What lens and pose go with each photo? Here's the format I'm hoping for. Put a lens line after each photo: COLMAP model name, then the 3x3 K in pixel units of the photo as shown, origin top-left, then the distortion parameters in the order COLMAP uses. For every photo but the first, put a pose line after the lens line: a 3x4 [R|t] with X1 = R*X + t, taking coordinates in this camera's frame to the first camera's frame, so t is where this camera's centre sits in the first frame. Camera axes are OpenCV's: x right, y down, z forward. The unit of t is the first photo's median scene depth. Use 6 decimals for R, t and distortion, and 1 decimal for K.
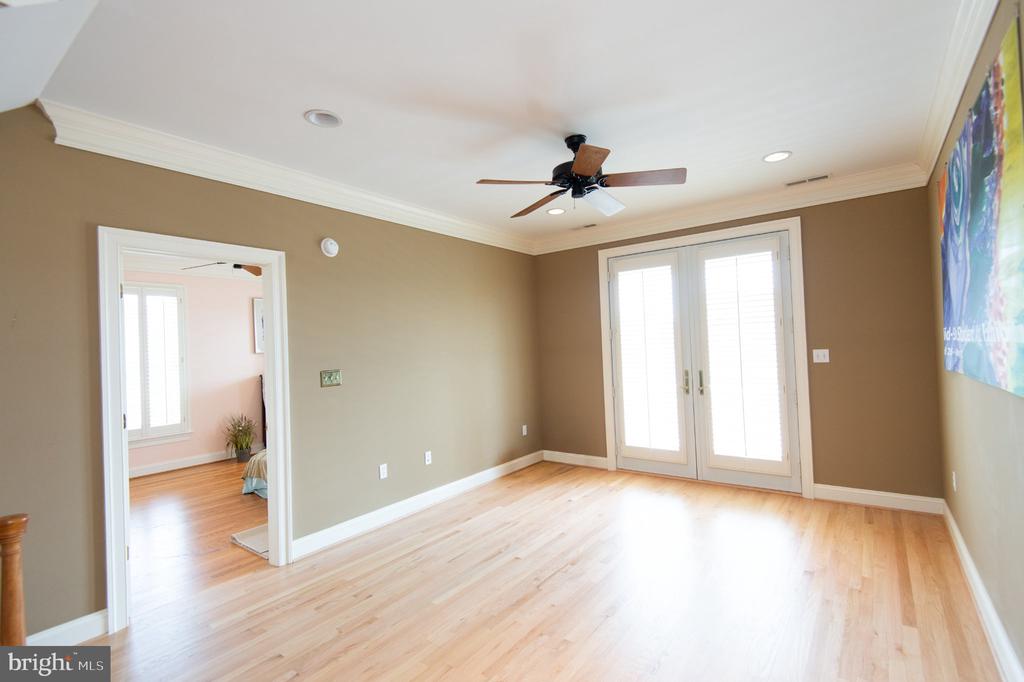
lens RADIAL K [[482.3, 0, 515.5], [0, 482.3, 341.0], [0, 0, 1]] dist [0.030346, -0.003935]
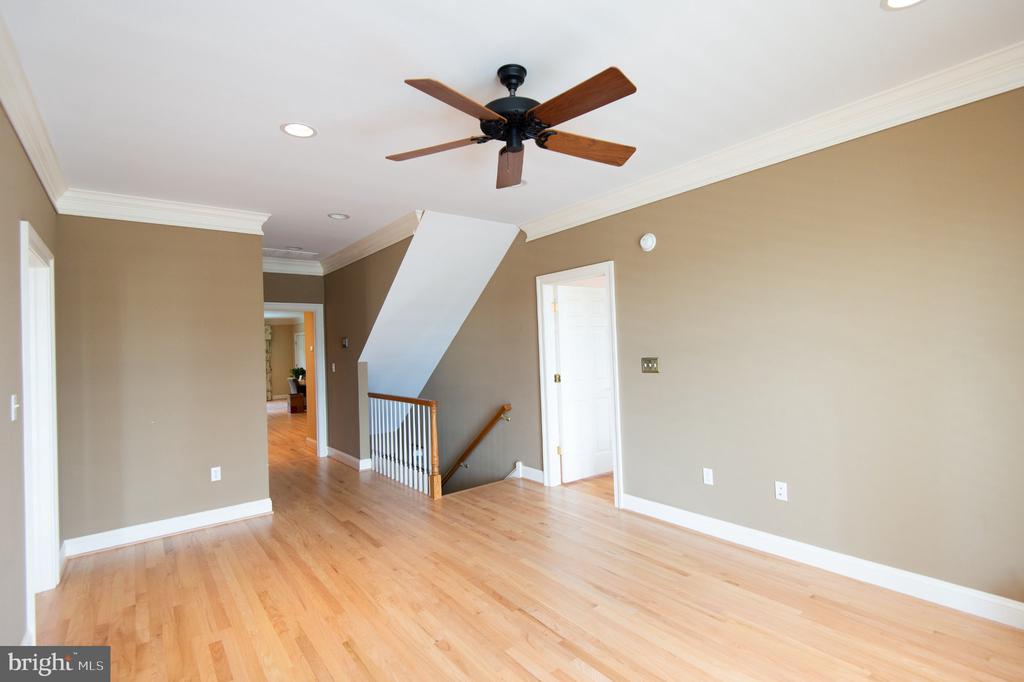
lens RADIAL K [[482.3, 0, 515.1], [0, 482.3, 343.1], [0, 0, 1]] dist [0.030346, -0.003935]
pose [[-0.270203, 0.040940, -0.961933, 0.728048], [0.059164, 0.997913, 0.025853, -0.017891], [0.960984, -0.049927, -0.272061, 1.009308]]
